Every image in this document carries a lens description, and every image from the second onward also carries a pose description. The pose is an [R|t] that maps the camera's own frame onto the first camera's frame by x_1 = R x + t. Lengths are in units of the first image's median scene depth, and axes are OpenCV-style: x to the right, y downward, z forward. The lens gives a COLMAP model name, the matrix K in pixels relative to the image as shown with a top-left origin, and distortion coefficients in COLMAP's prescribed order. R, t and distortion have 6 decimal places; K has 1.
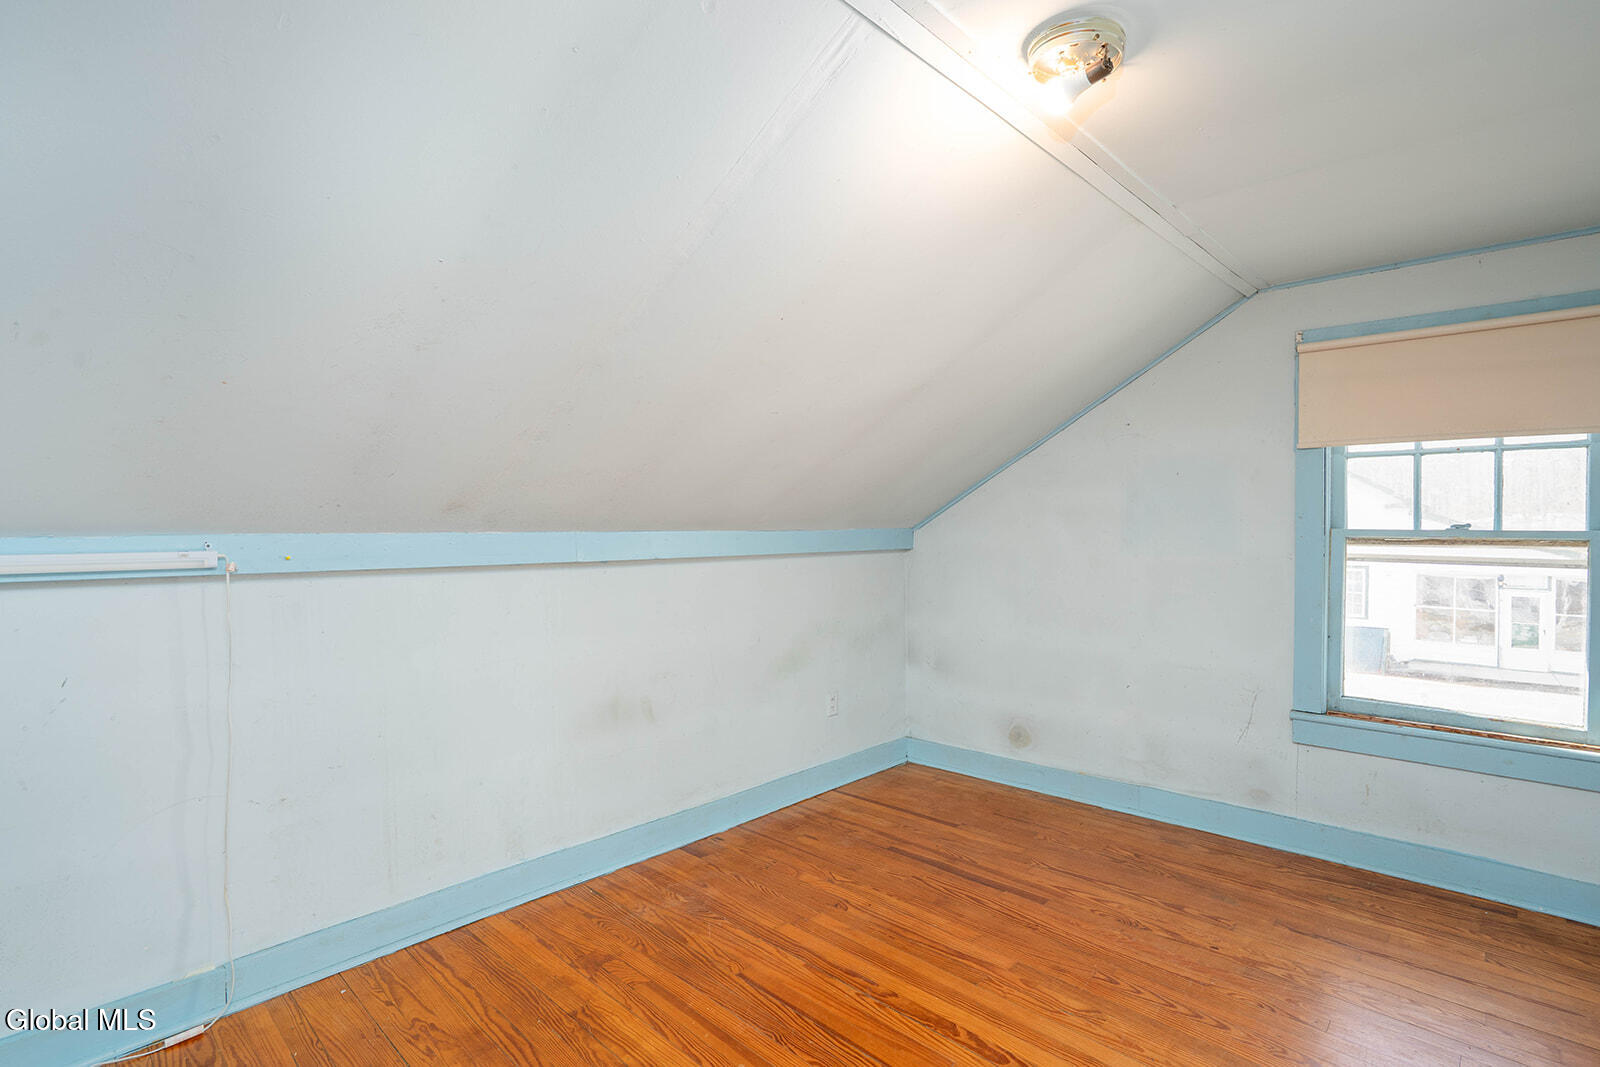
lens RADIAL K [[780.4, 0, 798.9], [0, 780.4, 529.8], [0, 0, 1]] dist [-0.015768, 0.002789]
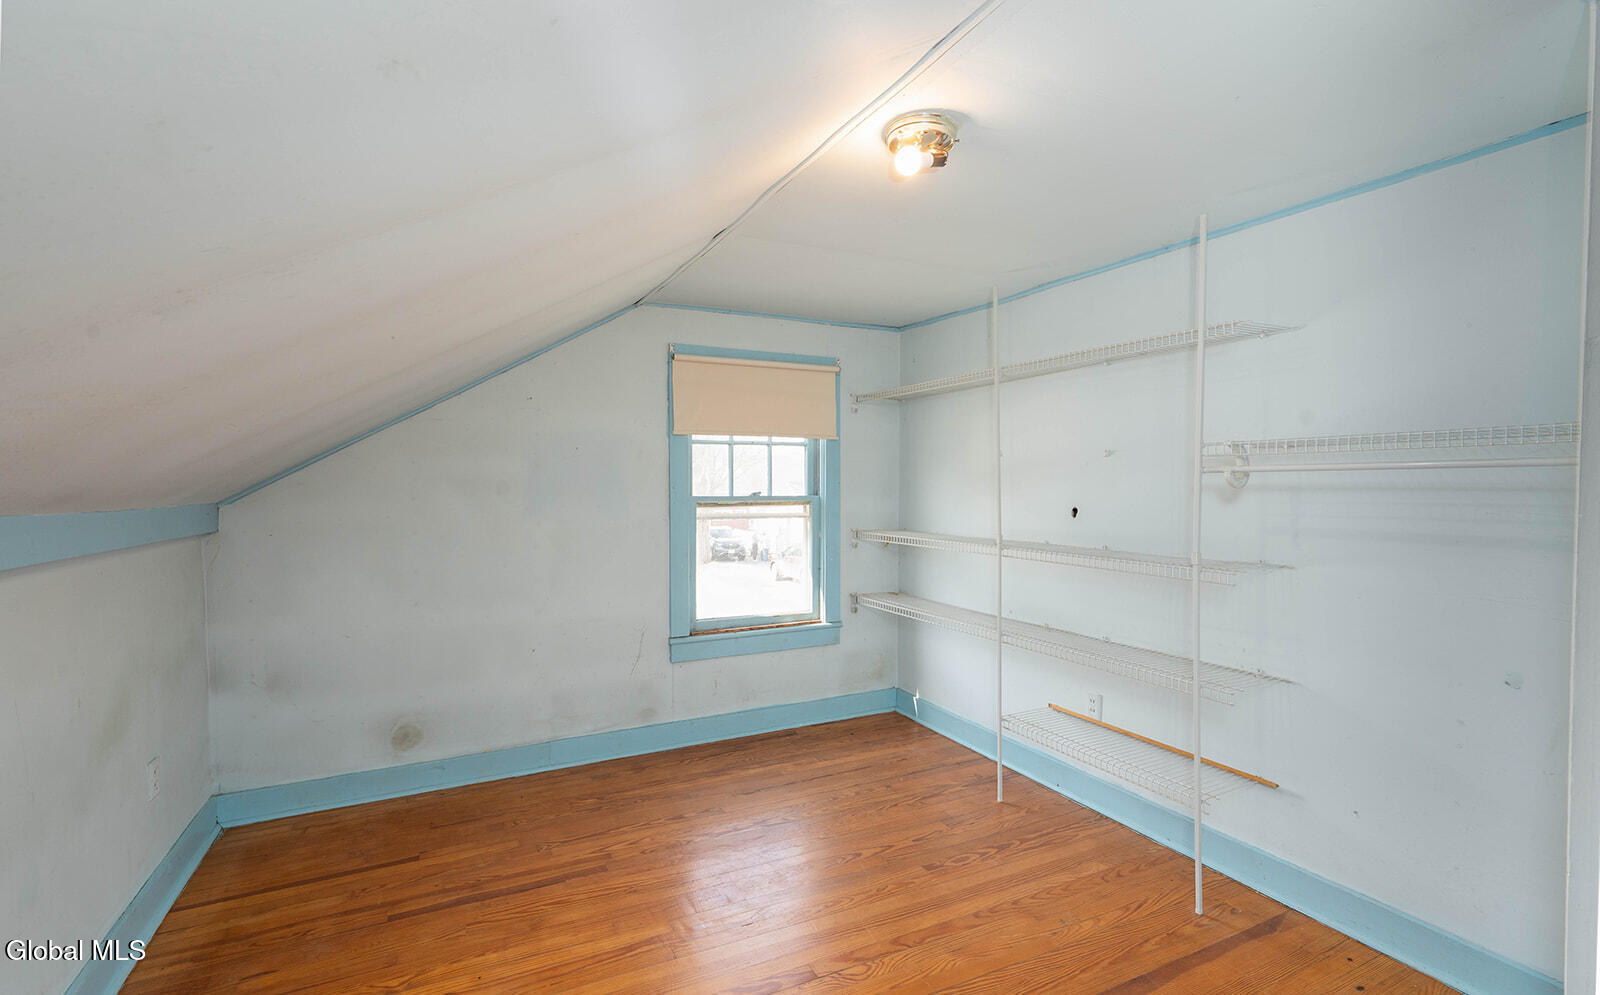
lens RADIAL K [[739.9, 0, 797.1], [0, 739.9, 492.5], [0, 0, 1]] dist [-0.001028, 0.001545]
pose [[0.352340, -0.008549, 0.935833, -0.433809], [0.014382, 0.999890, 0.003720, -0.009794], [-0.935761, 0.012149, 0.352424, 0.369051]]
